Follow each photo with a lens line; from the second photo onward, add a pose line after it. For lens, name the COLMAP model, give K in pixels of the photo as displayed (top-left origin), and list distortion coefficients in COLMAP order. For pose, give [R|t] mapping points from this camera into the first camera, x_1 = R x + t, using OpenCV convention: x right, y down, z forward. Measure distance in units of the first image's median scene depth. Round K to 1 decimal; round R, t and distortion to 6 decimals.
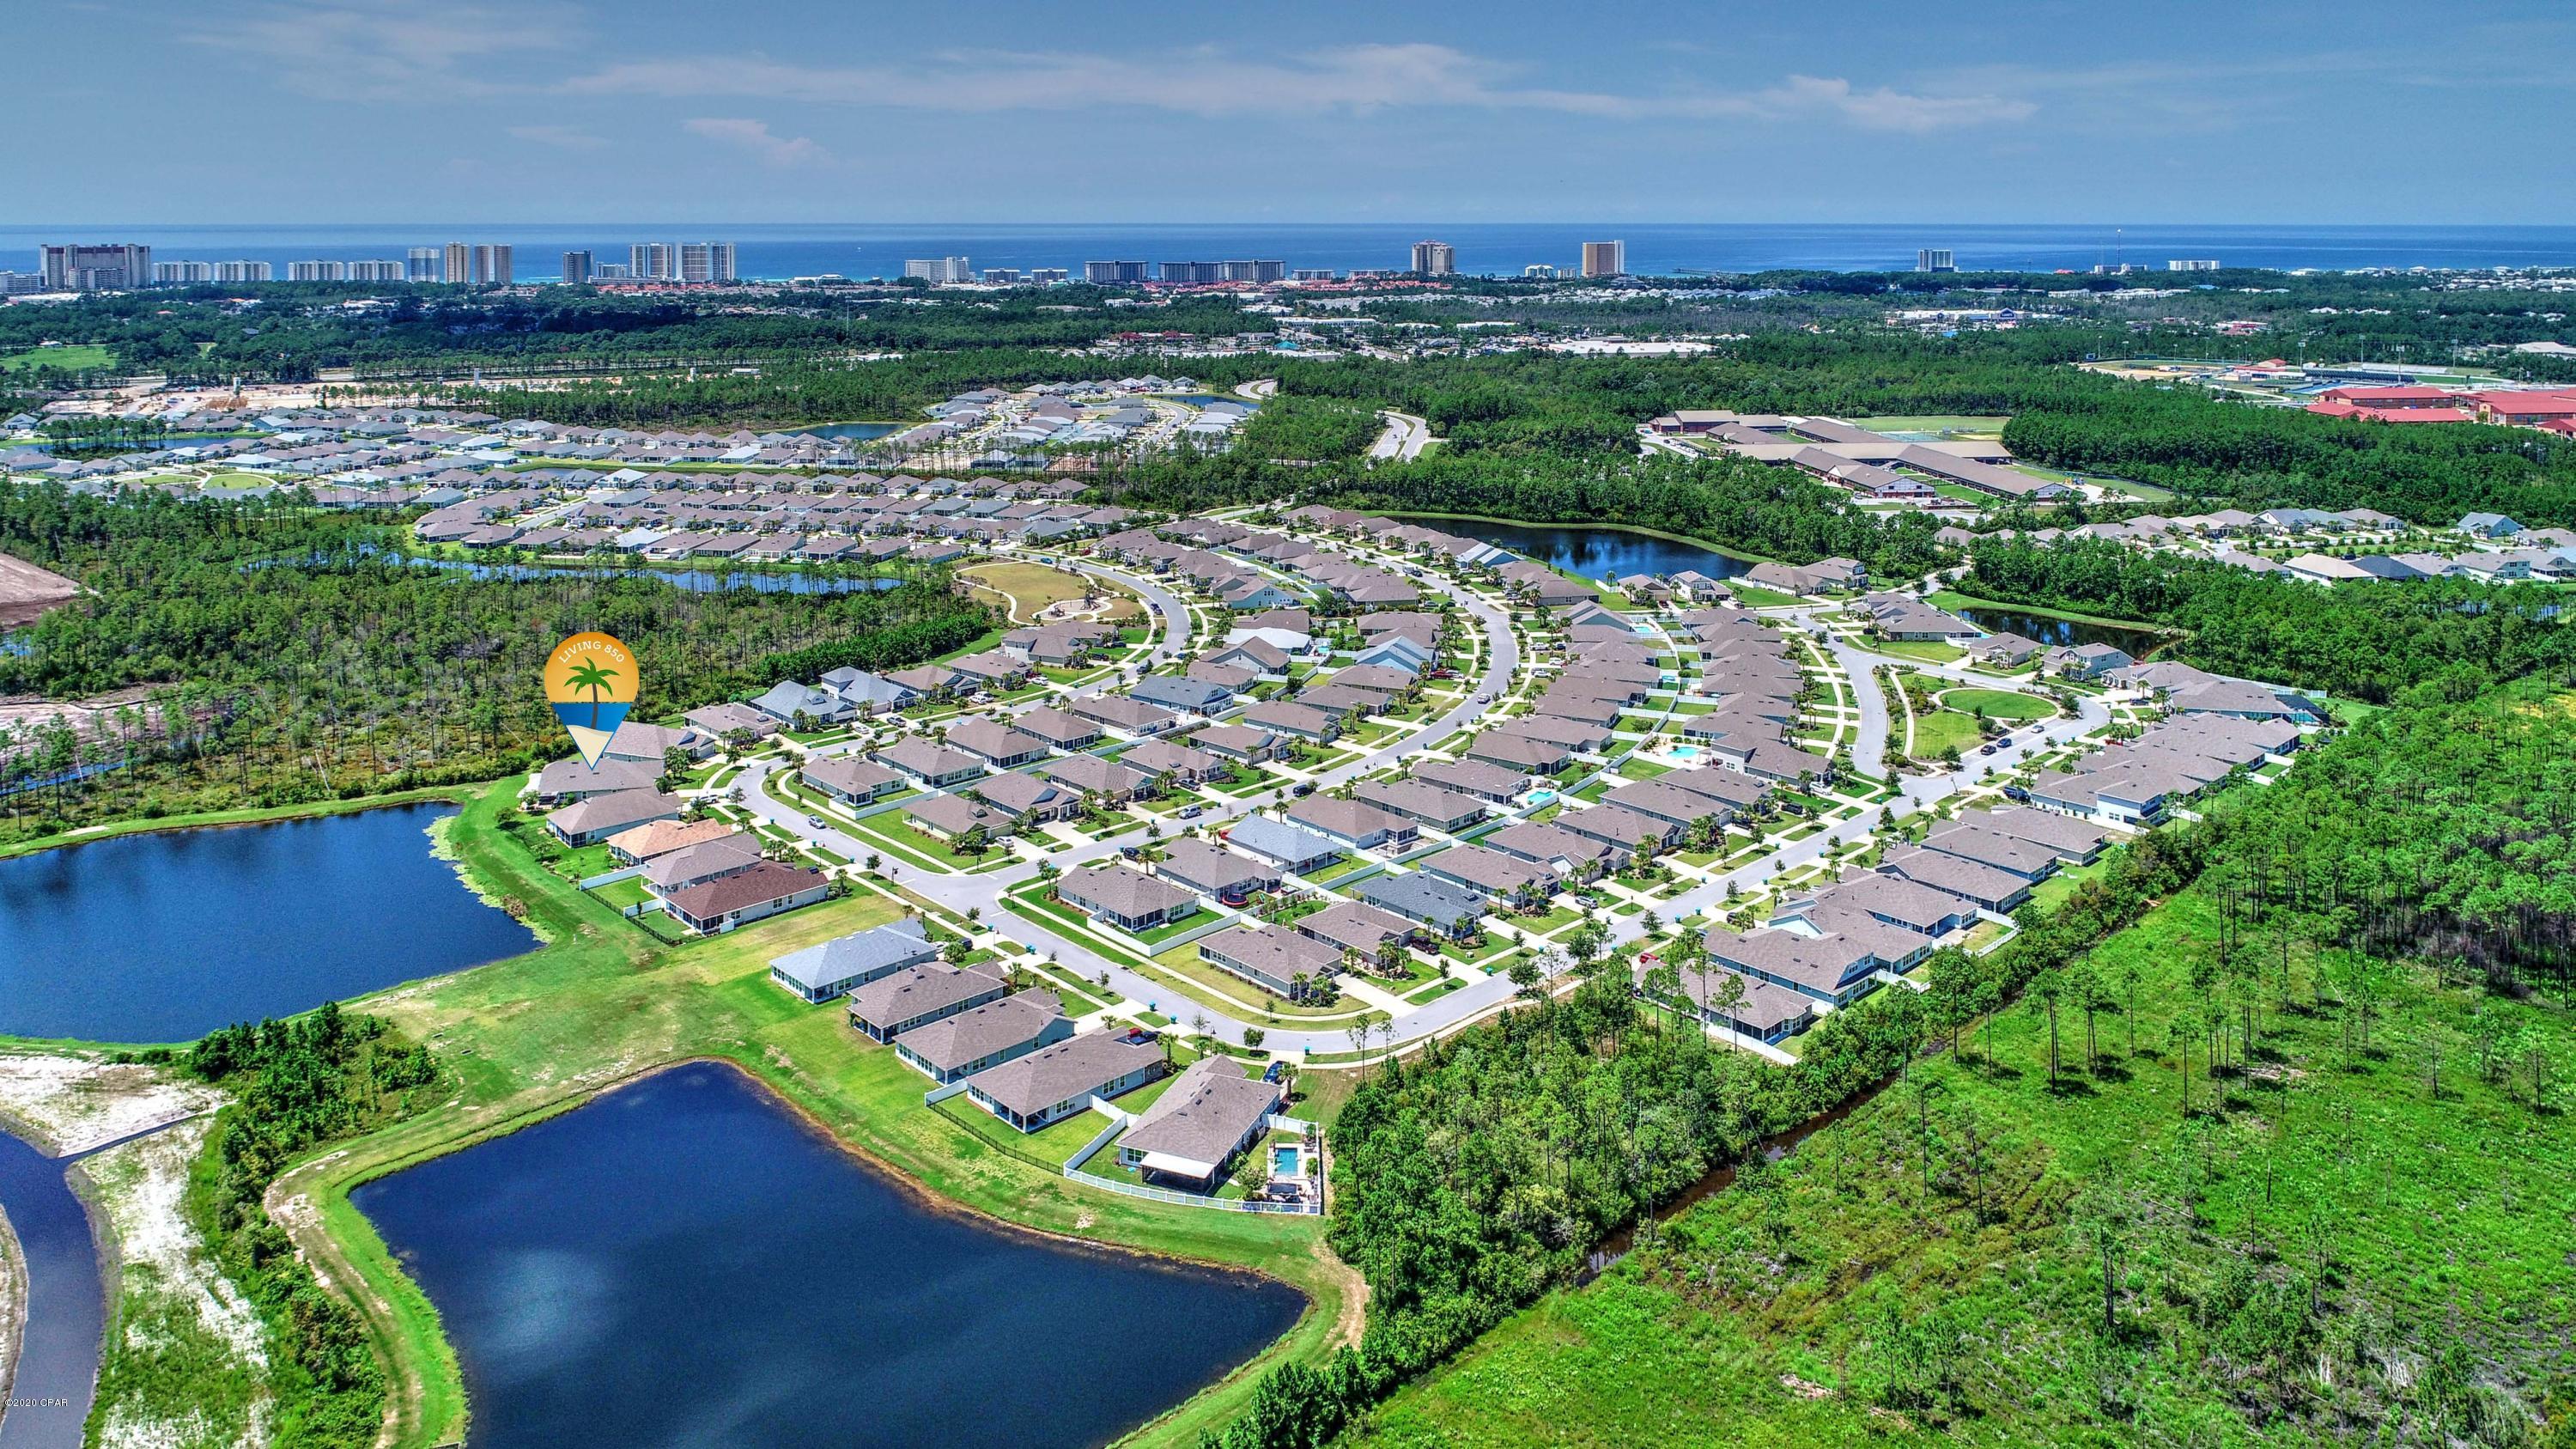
lens RADIAL K [[1738.4, 0, 1284.2], [0, 1738.4, 733.9], [0, 0, 1]] dist [0.002539, -0.000800]
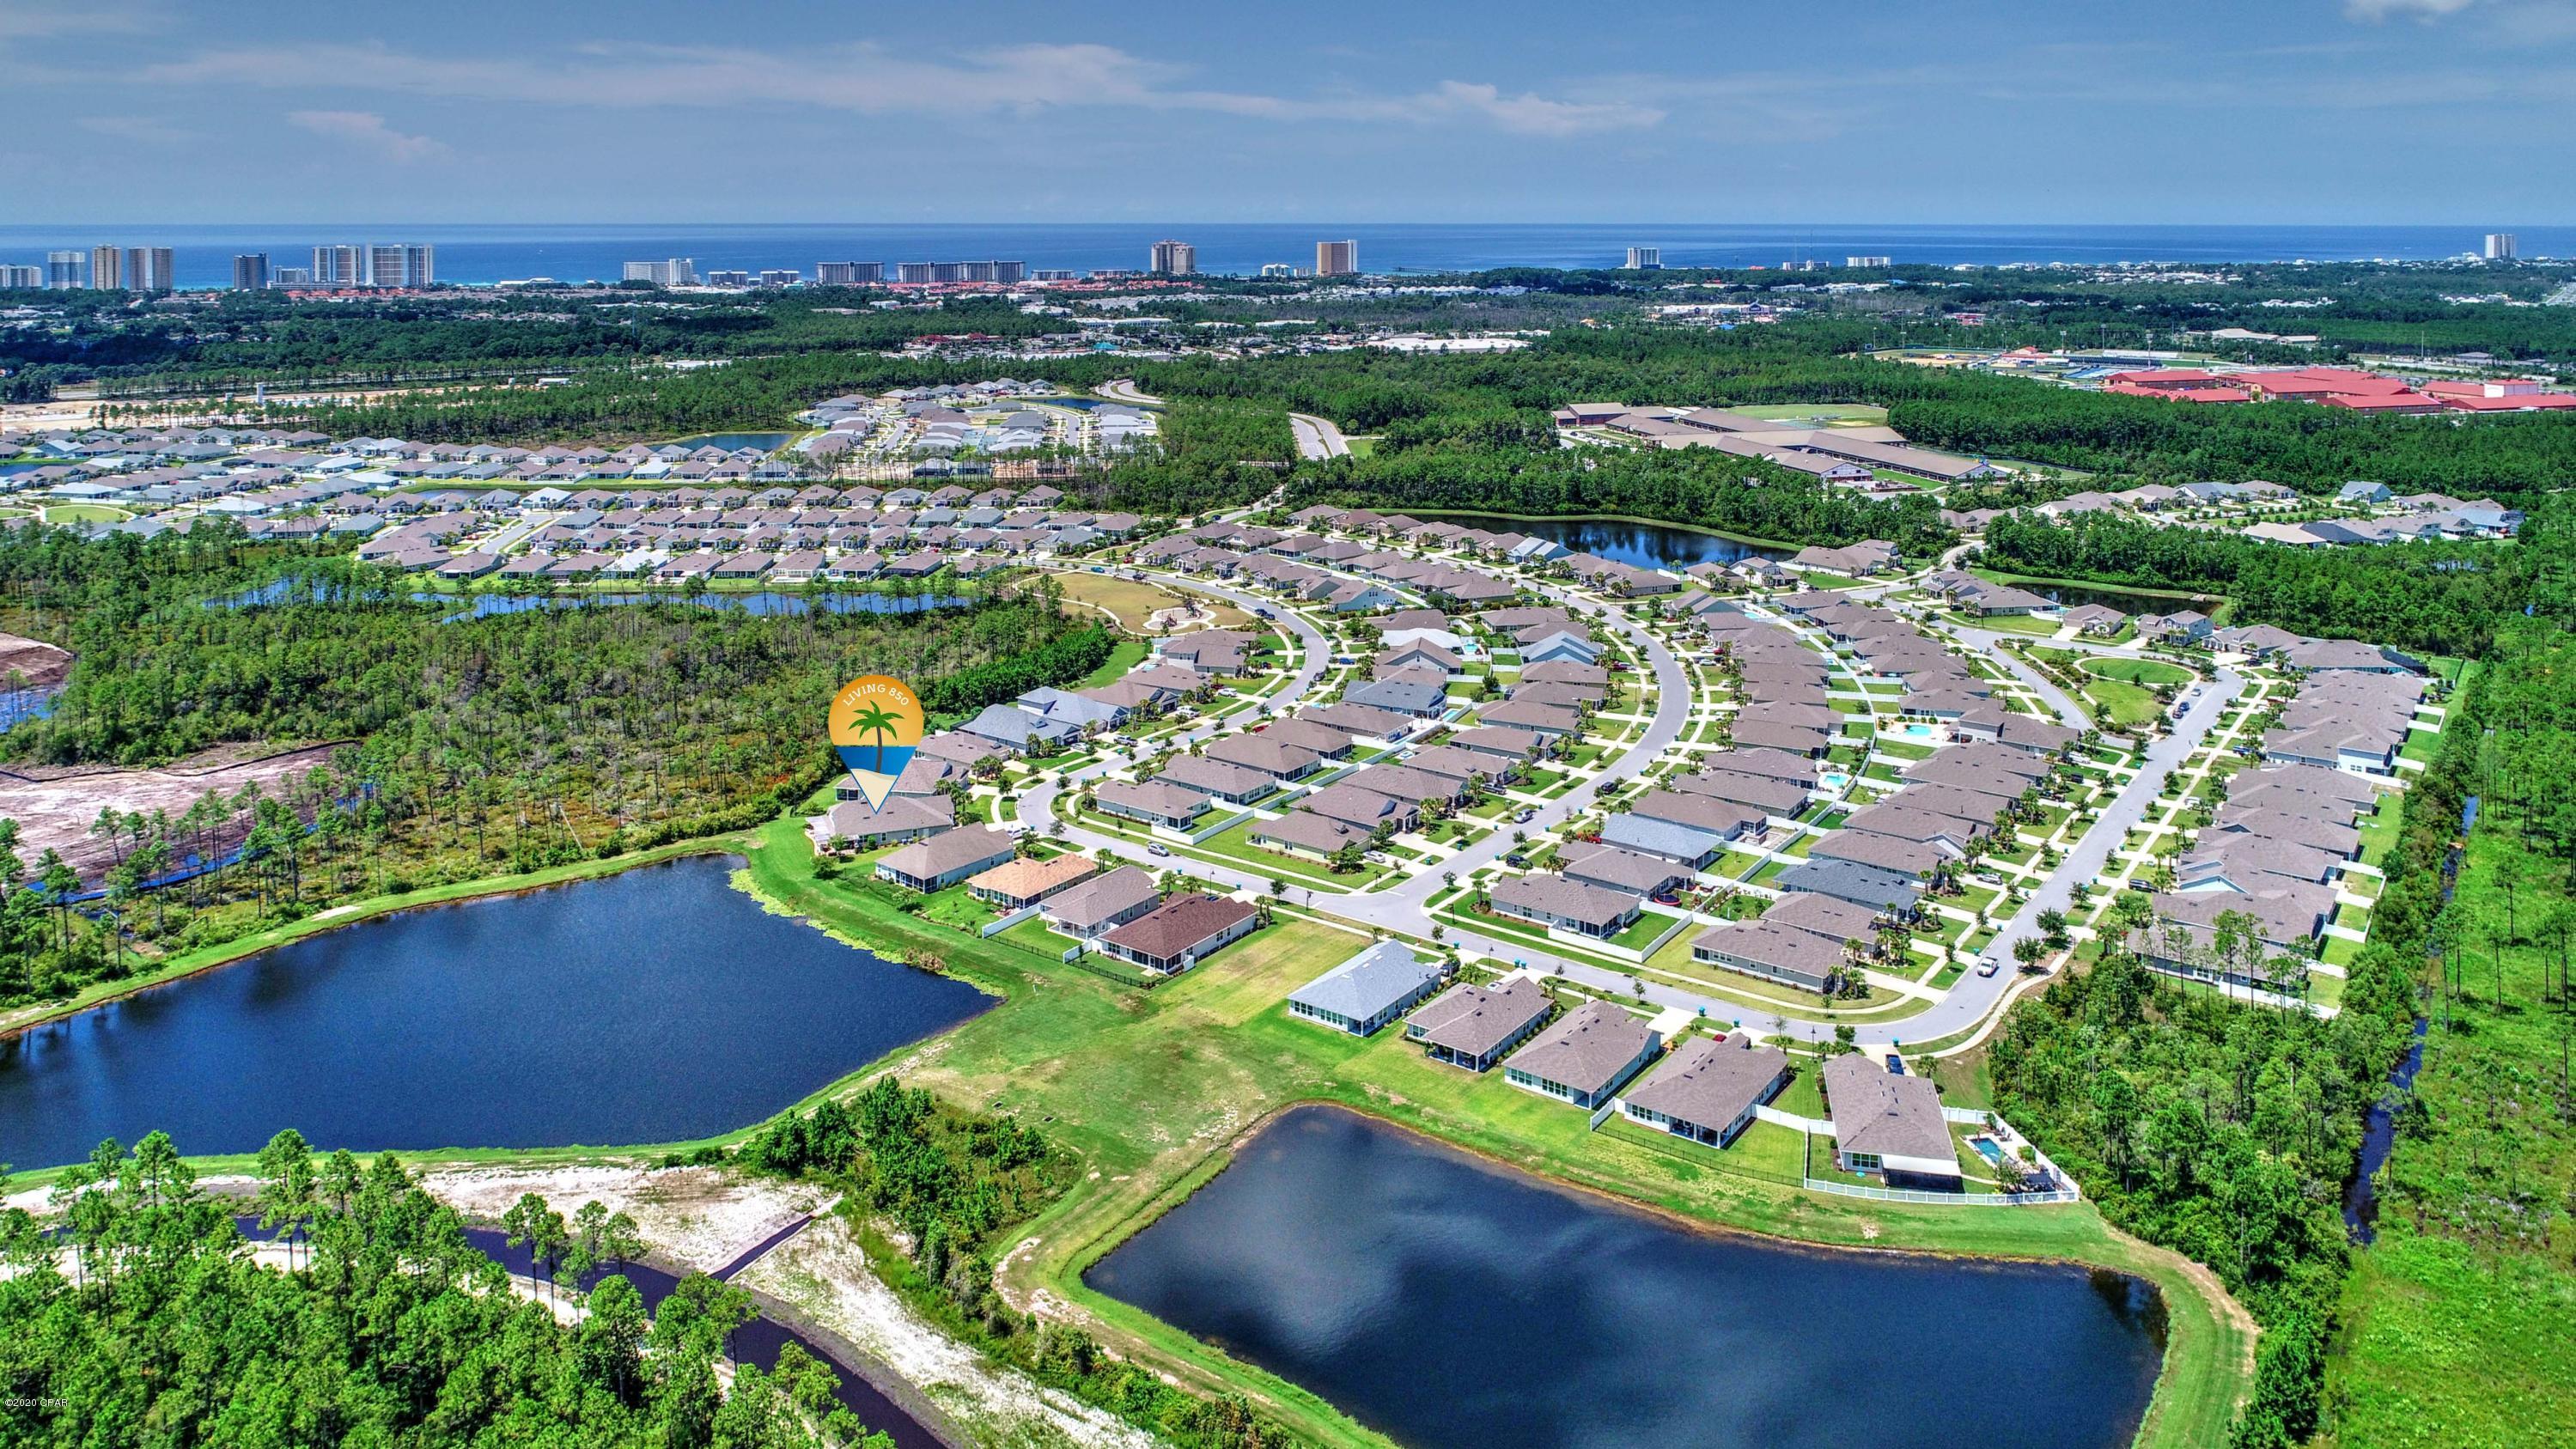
lens RADIAL K [[1738.1, 0, 1285.5], [0, 1738.1, 716.4], [0, 0, 1]] dist [0.002539, -0.000800]
pose [[0.983490, -0.050234, 0.173849, -0.283941], [0.051829, 0.998645, -0.004644, -0.011085], [-0.173381, 0.013577, 0.984761, 0.039706]]
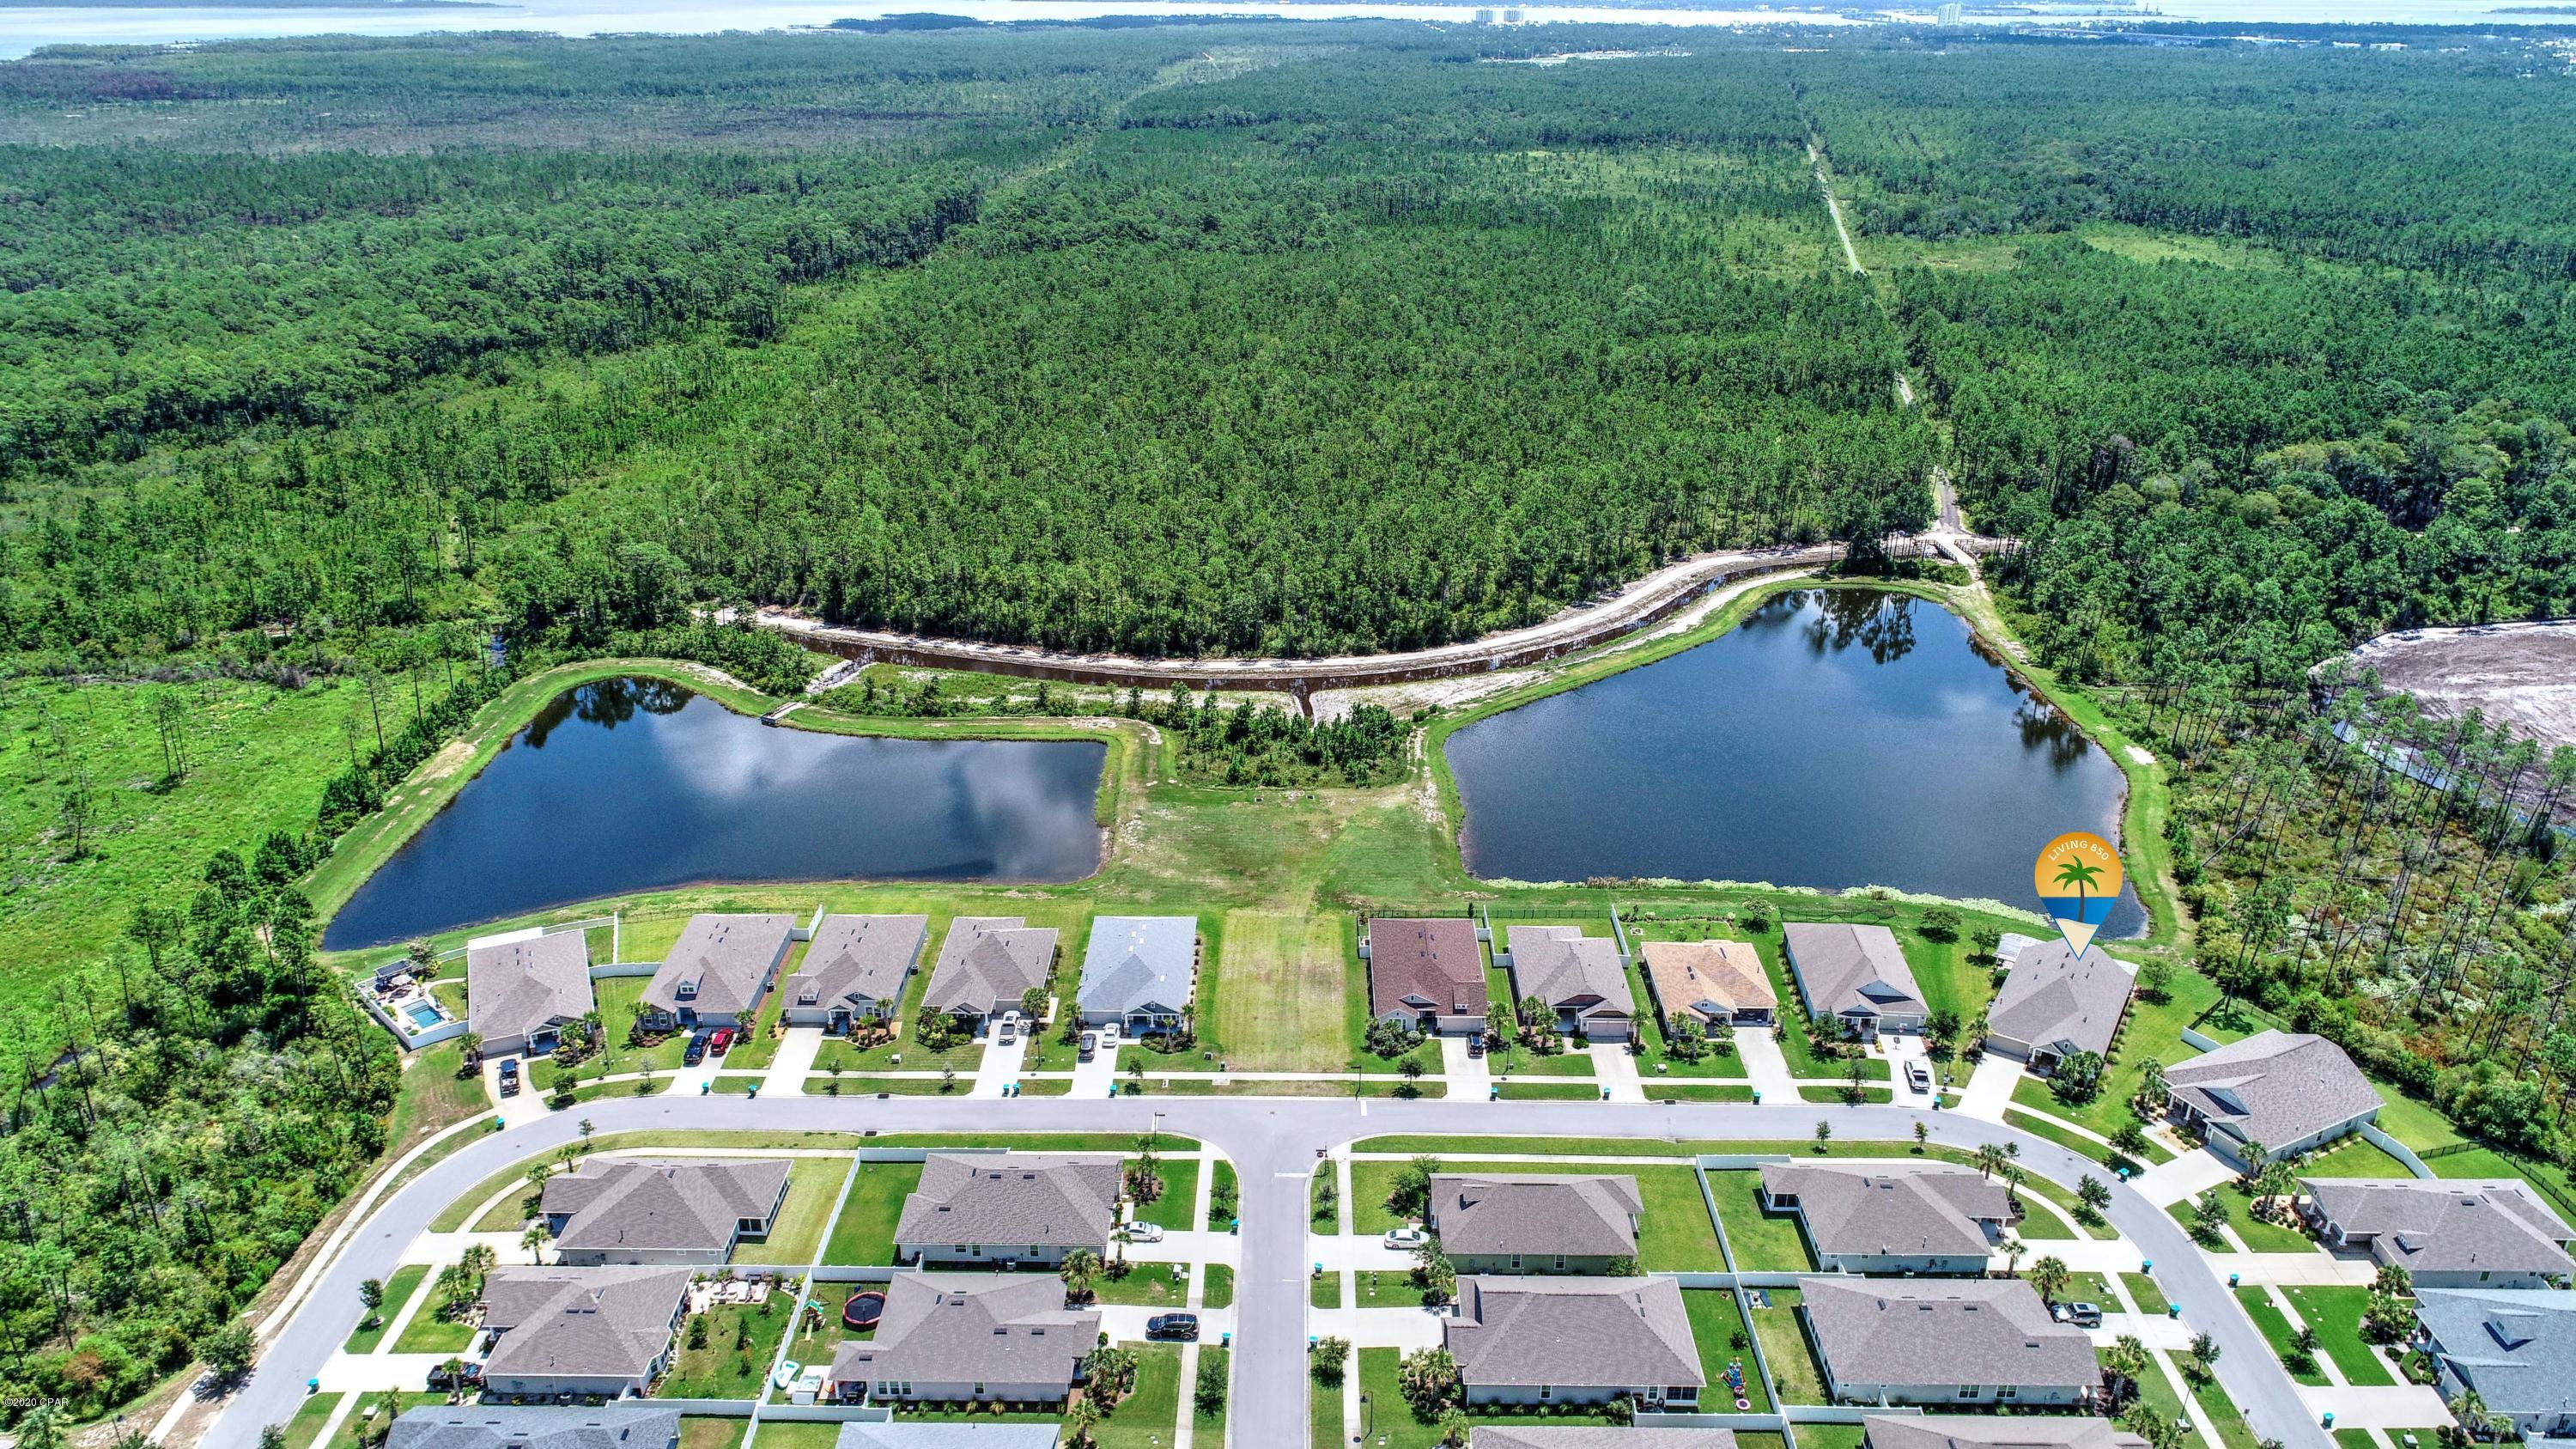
lens RADIAL K [[1738.4, 0, 1285.6], [0, 1738.4, 726.1], [0, 0, 1]] dist [0.002539, -0.000800]
pose [[-0.694486, 0.286305, -0.660090, 0.135077], [-0.207726, 0.798571, 0.564919, -0.277139], [0.688868, 0.529447, -0.495124, 0.877867]]
